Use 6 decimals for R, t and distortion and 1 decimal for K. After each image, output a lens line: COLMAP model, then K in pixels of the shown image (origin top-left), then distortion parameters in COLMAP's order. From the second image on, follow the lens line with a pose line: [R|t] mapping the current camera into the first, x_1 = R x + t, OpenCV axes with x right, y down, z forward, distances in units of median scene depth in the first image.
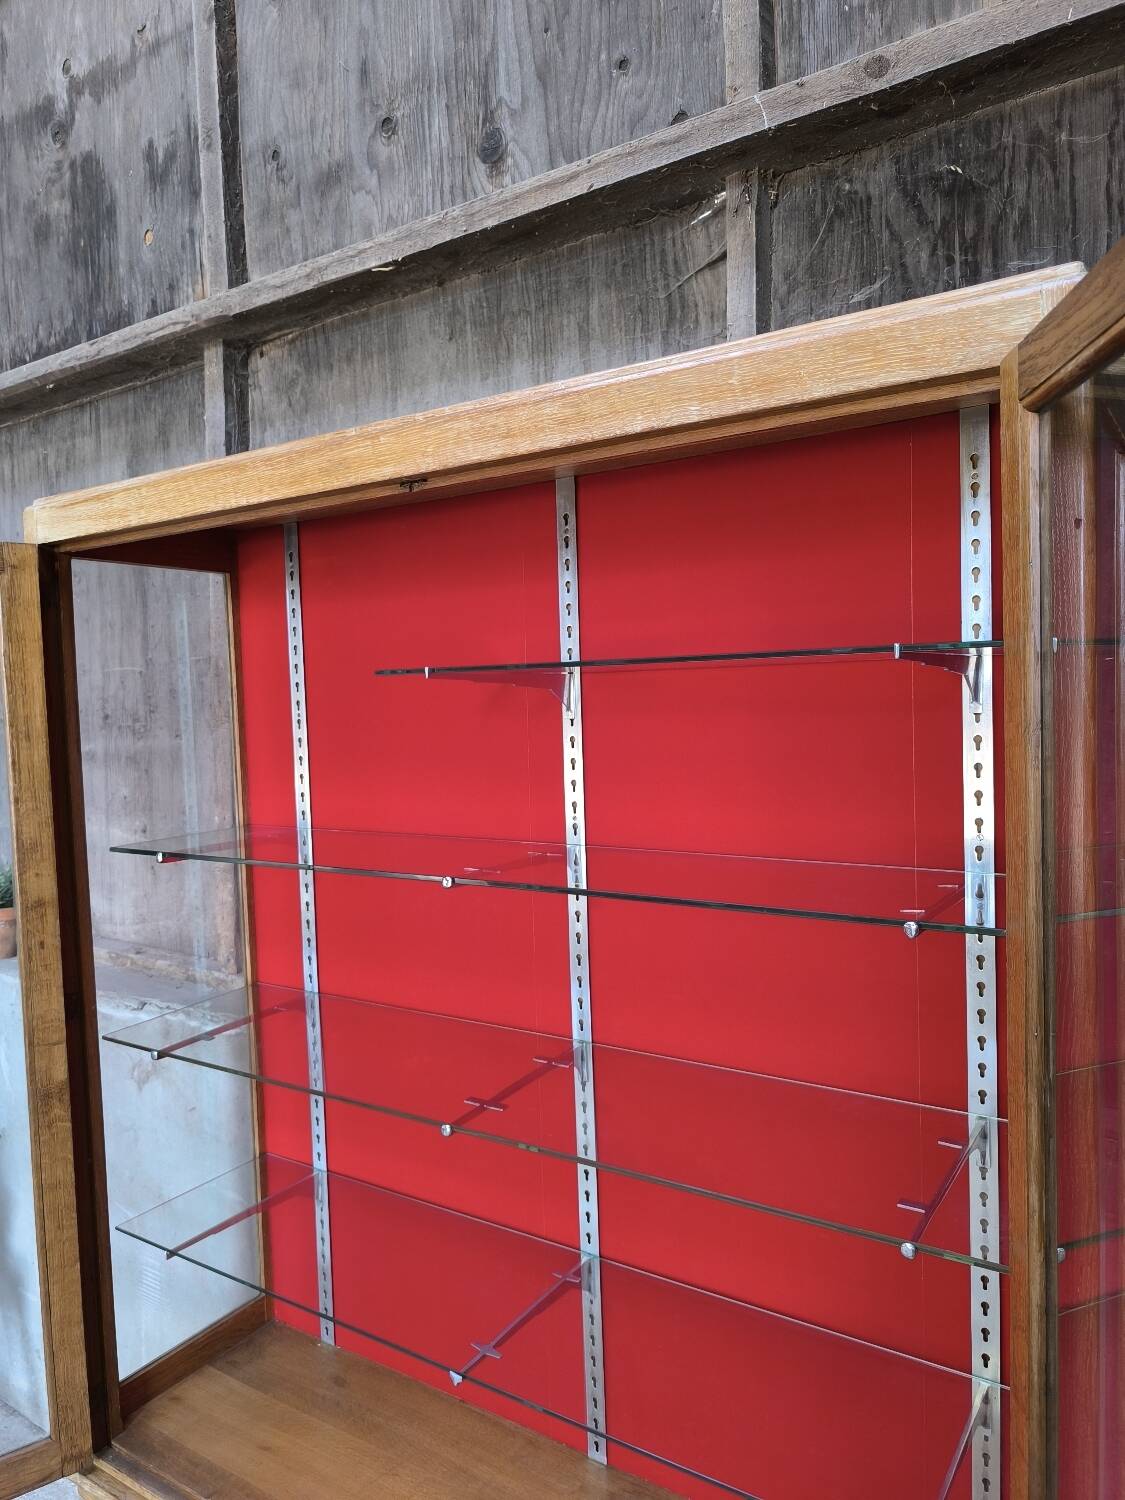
lens RADIAL K [[1033.8, 0, 566.5], [0, 1033.8, 748.0], [0, 0, 1]] dist [0.025916, -0.032334]
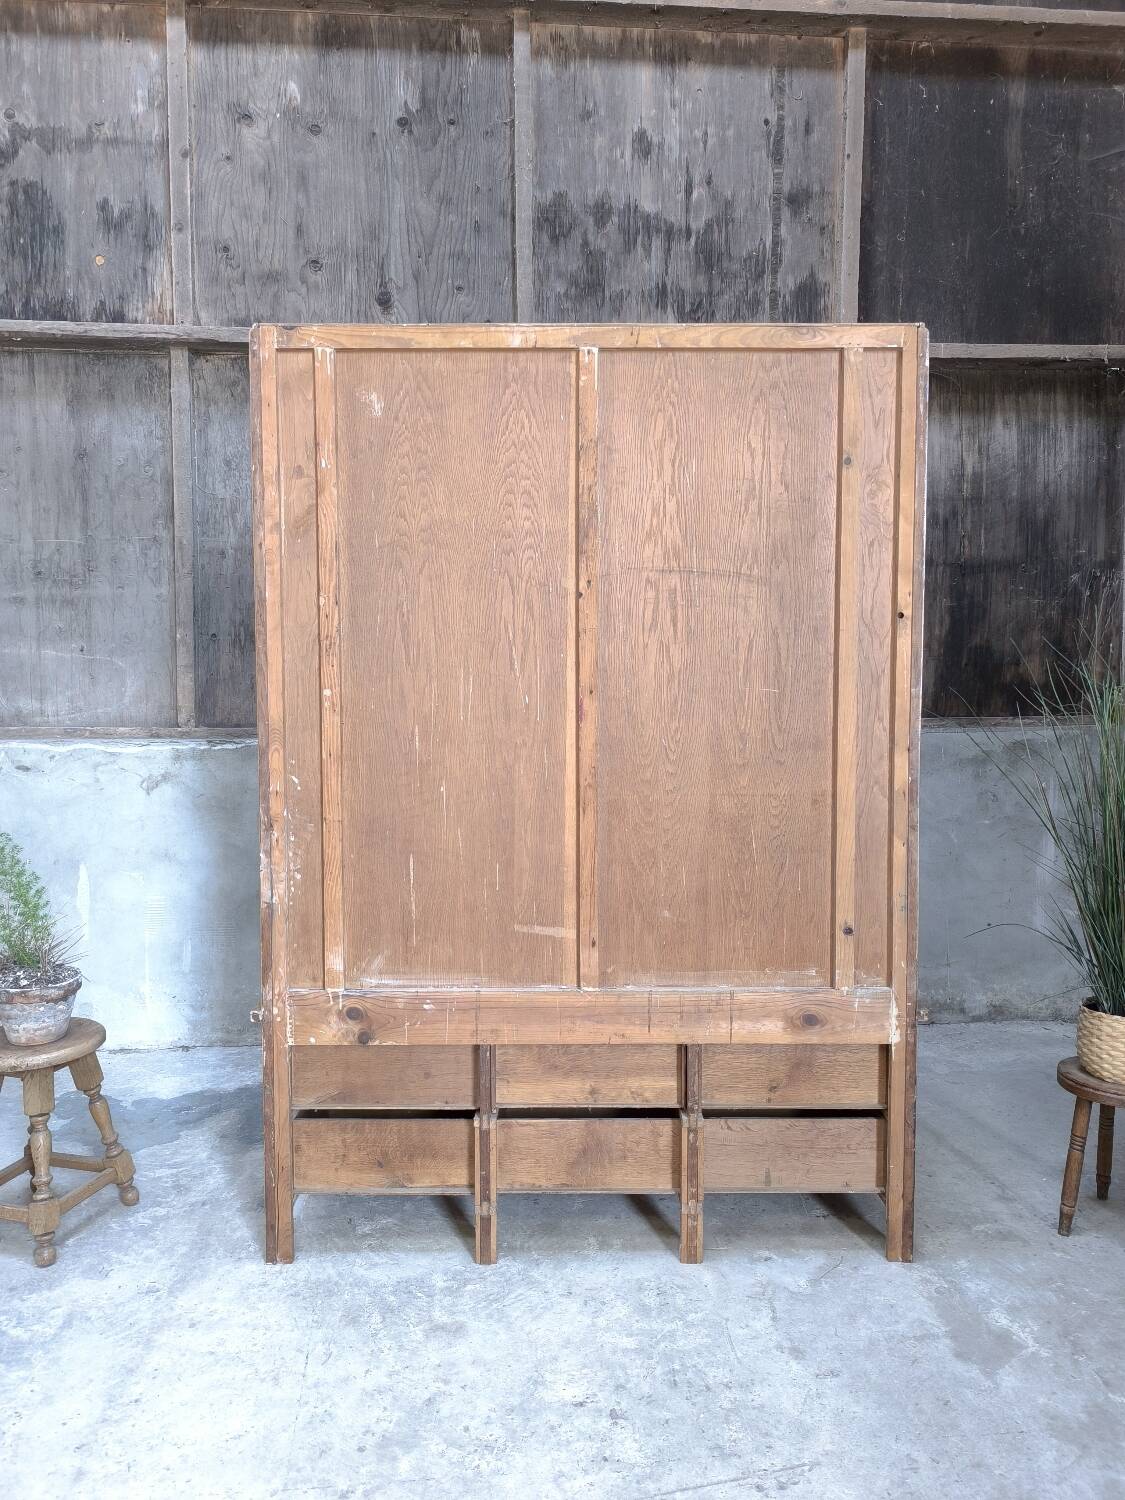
lens RADIAL K [[1033.8, 0, 567.0], [0, 1033.8, 756.1], [0, 0, 1]] dist [0.025916, -0.032334]
pose [[0.780244, -0.010919, 0.625380, -0.979893], [0.008510, 0.999940, 0.006841, 0.279491], [-0.625418, -0.000015, 0.780290, -0.741620]]
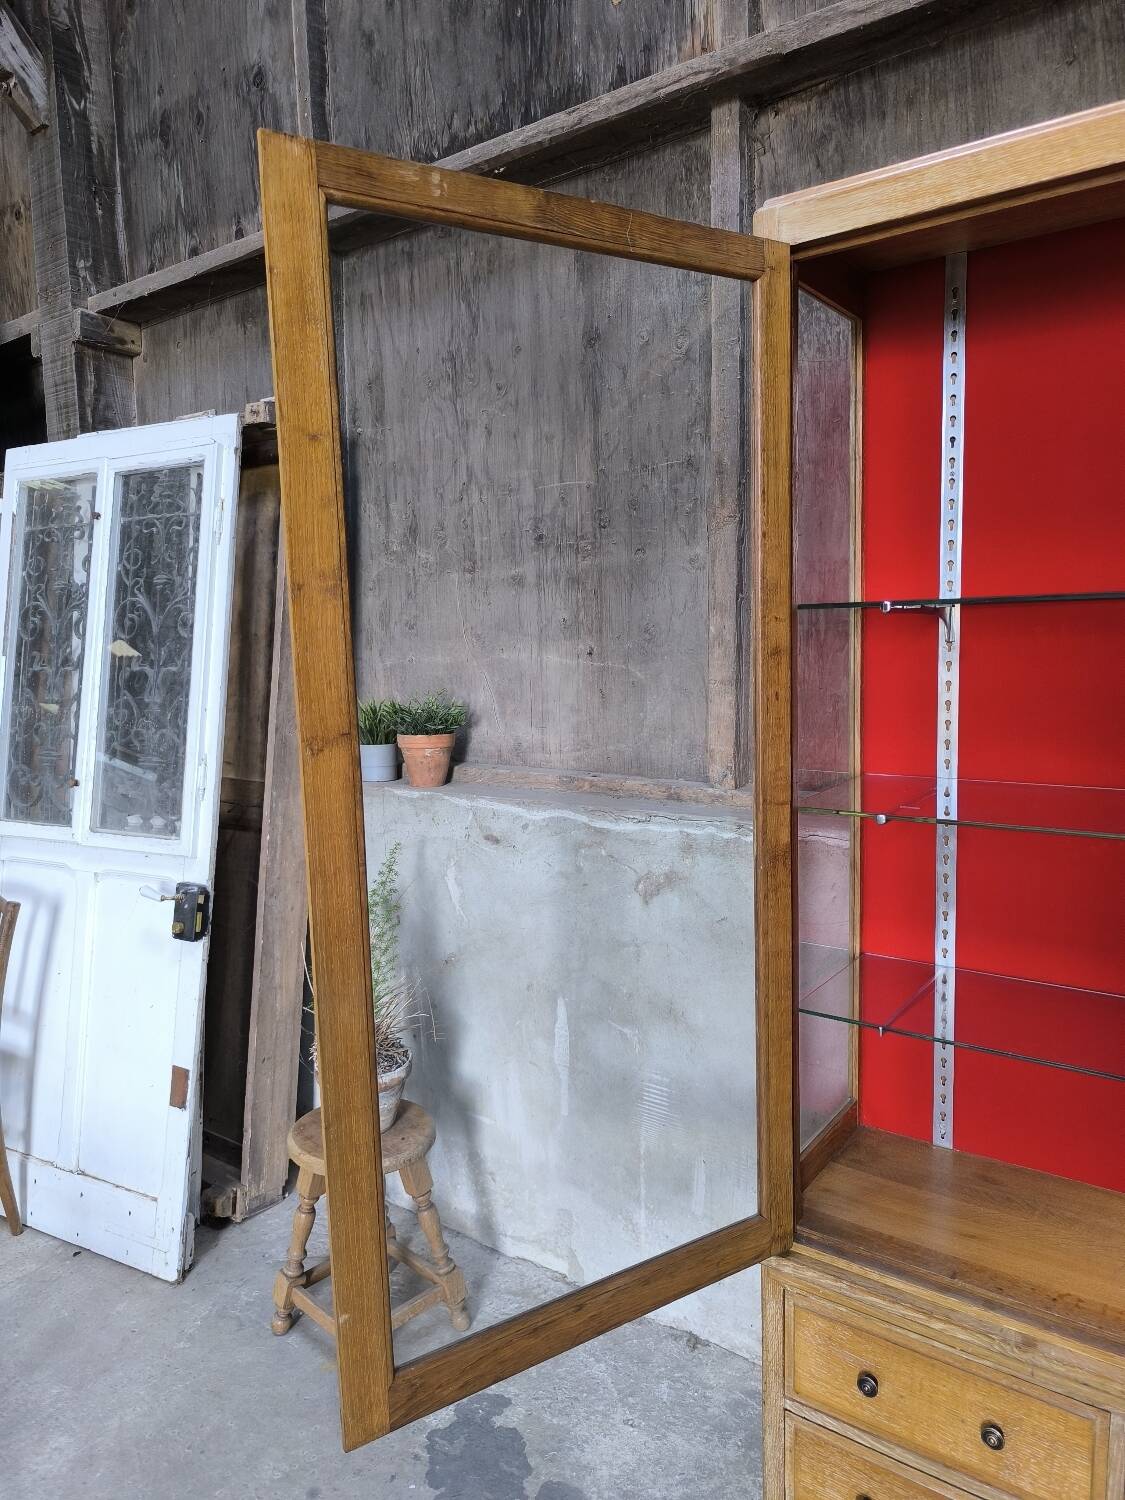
lens RADIAL K [[1033.8, 0, 562.9], [0, 1033.8, 753.6], [0, 0, 1]] dist [0.025916, -0.032334]
pose [[0.998430, 0.007609, -0.055500, -0.464261], [-0.003490, 0.997257, 0.073933, 0.124536], [0.055910, -0.073624, 0.995718, 0.047575]]
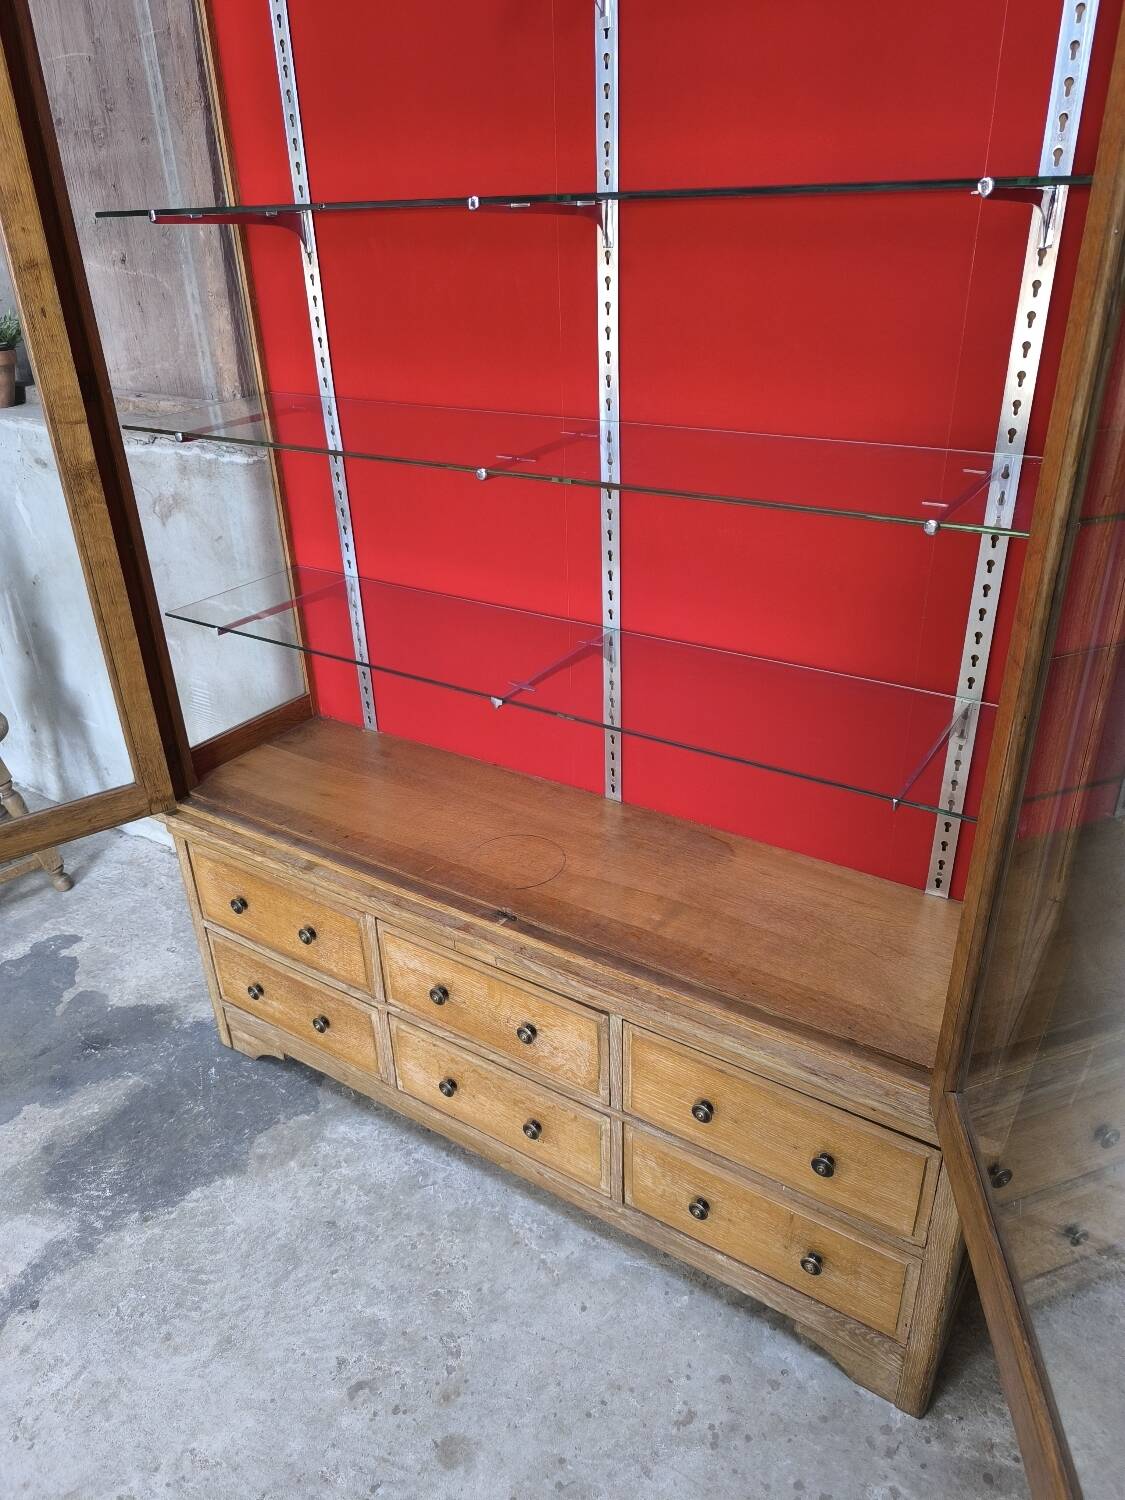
lens RADIAL K [[1033.8, 0, 571.3], [0, 1033.8, 750.1], [0, 0, 1]] dist [0.025916, -0.032334]
pose [[0.999936, 0.003103, 0.010874, -0.022233], [-0.007281, 0.912395, 0.409247, 0.117139], [-0.008652, -0.409300, 0.912359, -0.026477]]
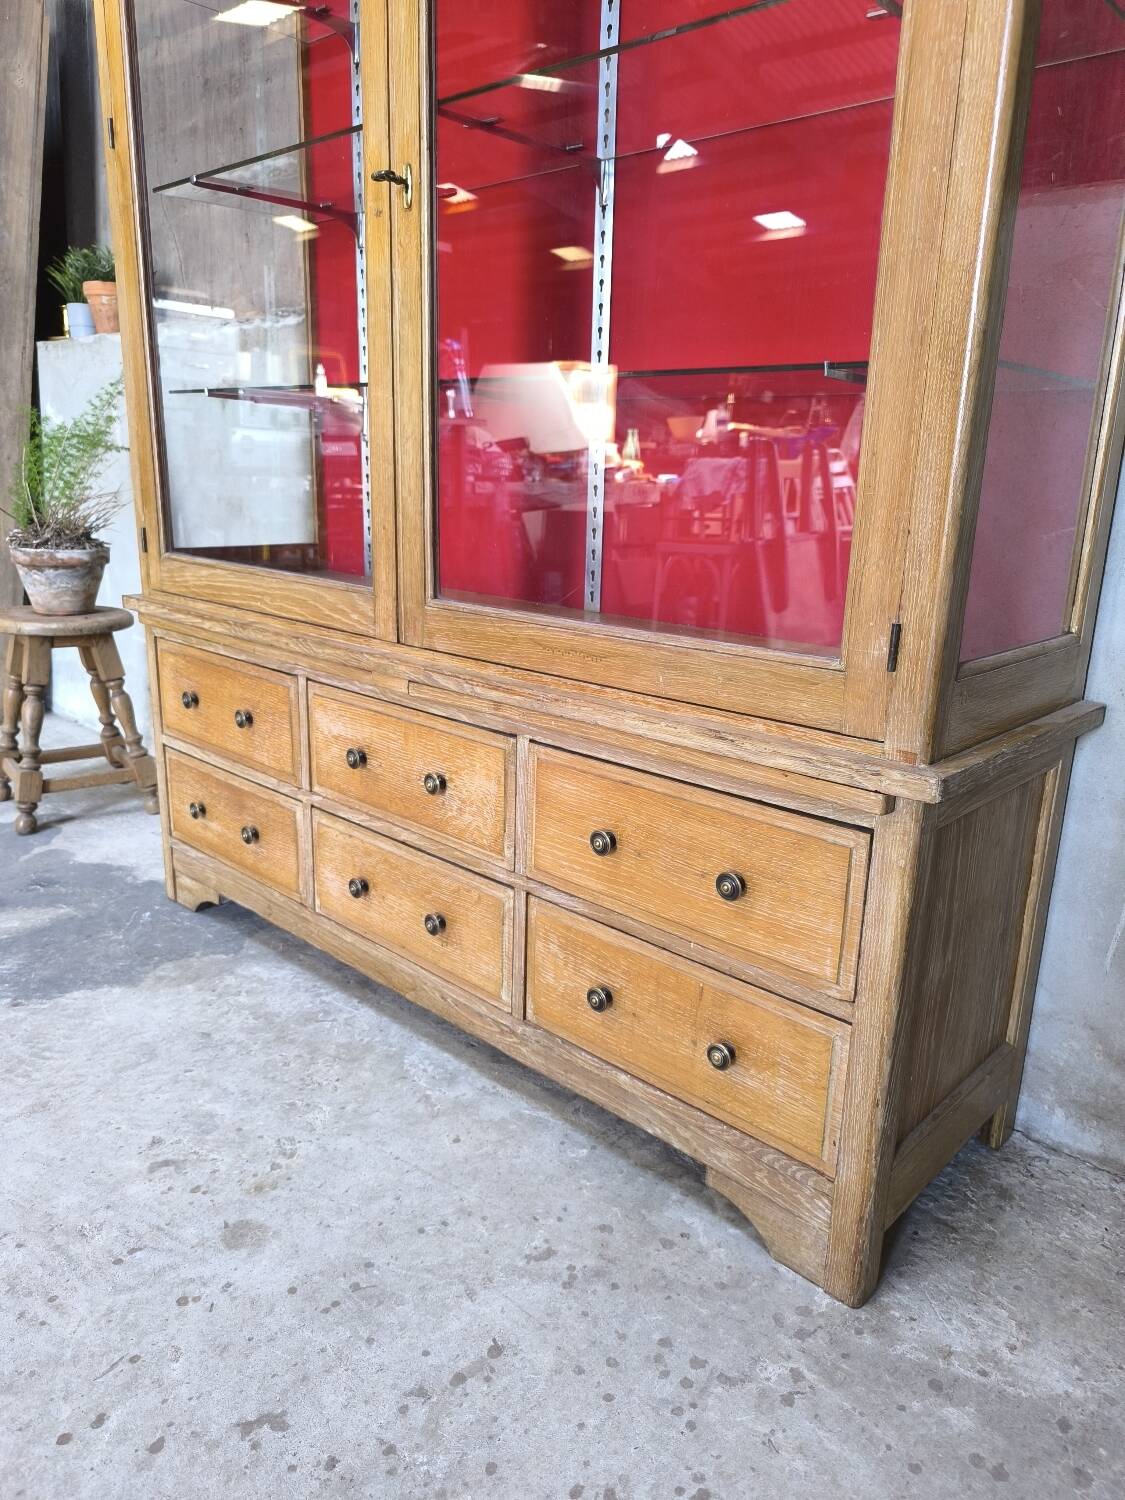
lens RADIAL K [[1033.8, 0, 566.1], [0, 1033.8, 750.6], [0, 0, 1]] dist [0.025916, -0.032334]
pose [[0.984354, 0.102213, -0.143525, 0.124097], [-0.068679, 0.972695, 0.221692, 0.434833], [0.162265, -0.208366, 0.964497, -0.033783]]
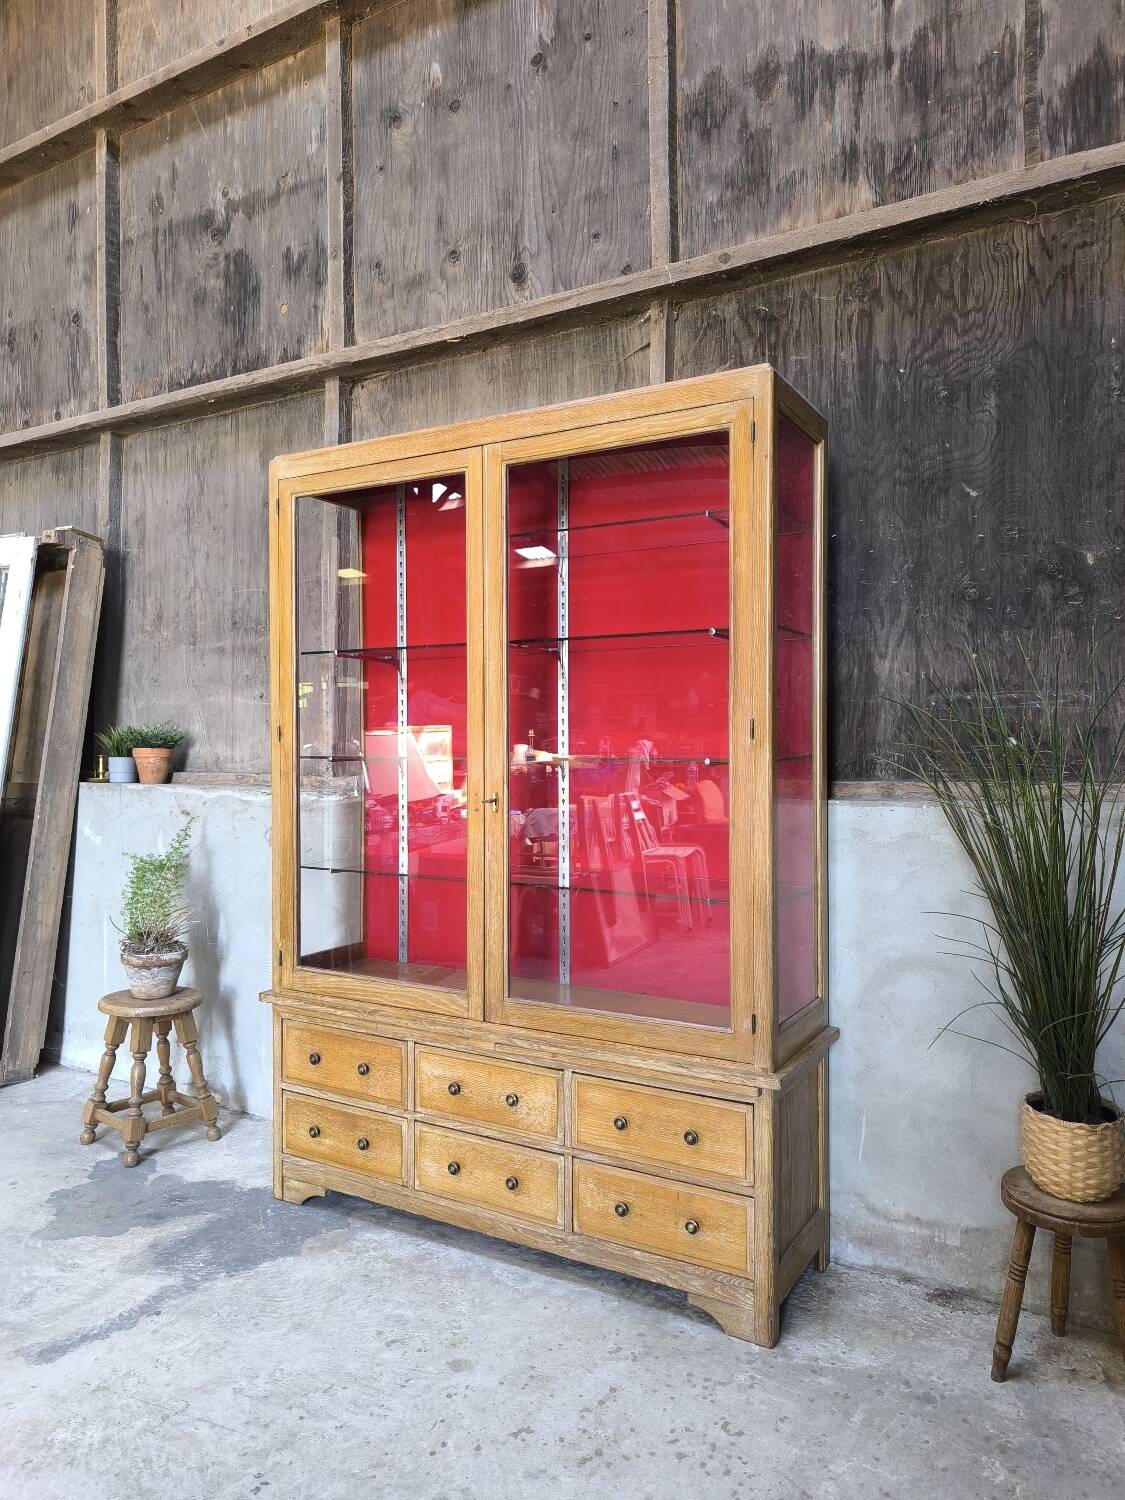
lens RADIAL K [[1033.8, 0, 561.3], [0, 1033.8, 750.6], [0, 0, 1]] dist [0.025916, -0.032334]
pose [[0.998333, 0.028469, 0.050211, -0.059162], [-0.026332, 0.998740, -0.042718, 0.256189], [-0.051364, 0.041325, 0.997825, -0.623272]]
